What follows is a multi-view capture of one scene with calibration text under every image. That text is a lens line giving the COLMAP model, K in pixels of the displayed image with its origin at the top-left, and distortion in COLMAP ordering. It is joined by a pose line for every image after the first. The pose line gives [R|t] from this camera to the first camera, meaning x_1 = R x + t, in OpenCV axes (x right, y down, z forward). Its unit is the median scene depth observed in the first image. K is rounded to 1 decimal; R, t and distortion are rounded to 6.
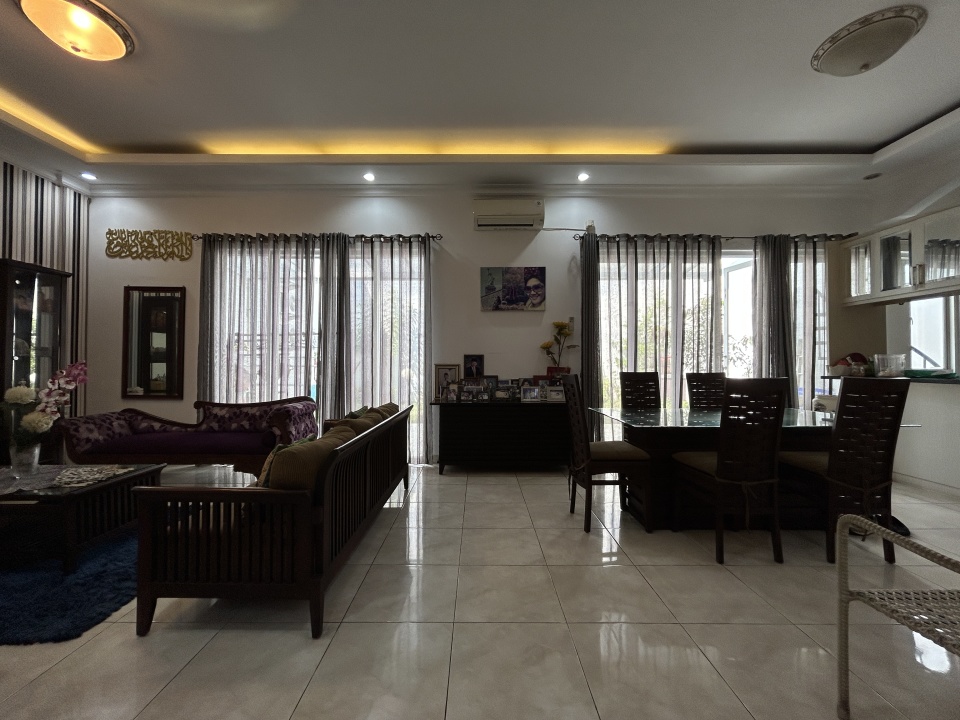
lens RADIAL K [[390.4, 0, 477.5], [0, 390.4, 359.6], [0, 0, 1]] dist [-0.001522, 0.000704]
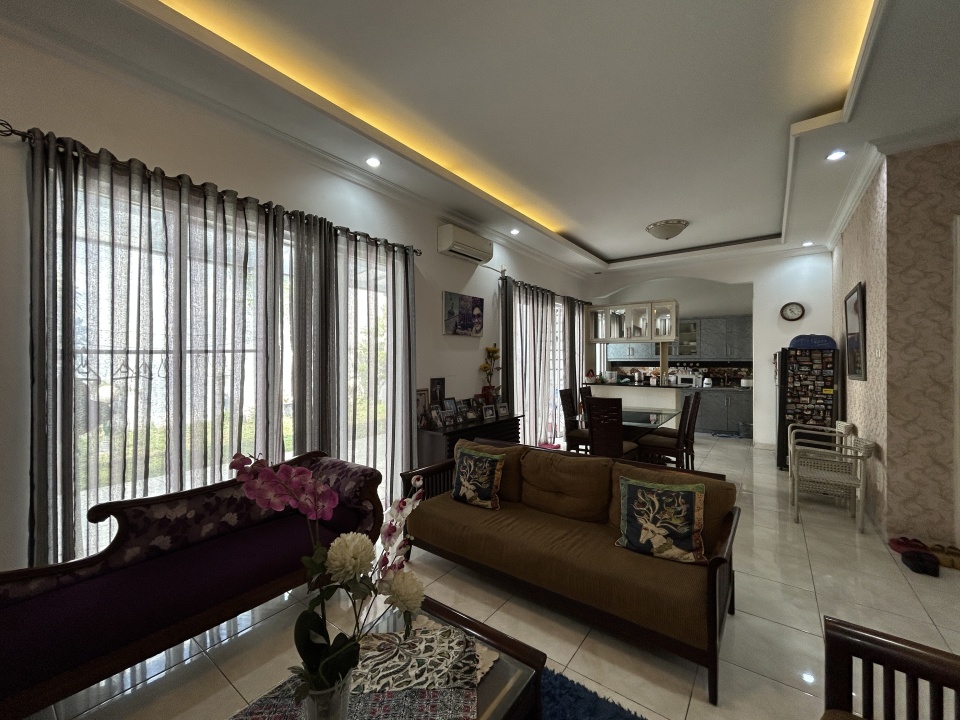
lens RADIAL K [[390.4, 0, 477.5], [0, 390.4, 359.6], [0, 0, 1]] dist [-0.001522, 0.000704]
pose [[0.600156, -0.001843, 0.799881, -0.747139], [-0.008208, 0.999931, 0.008463, -0.069061], [-0.799841, -0.011645, 0.600099, 0.328097]]
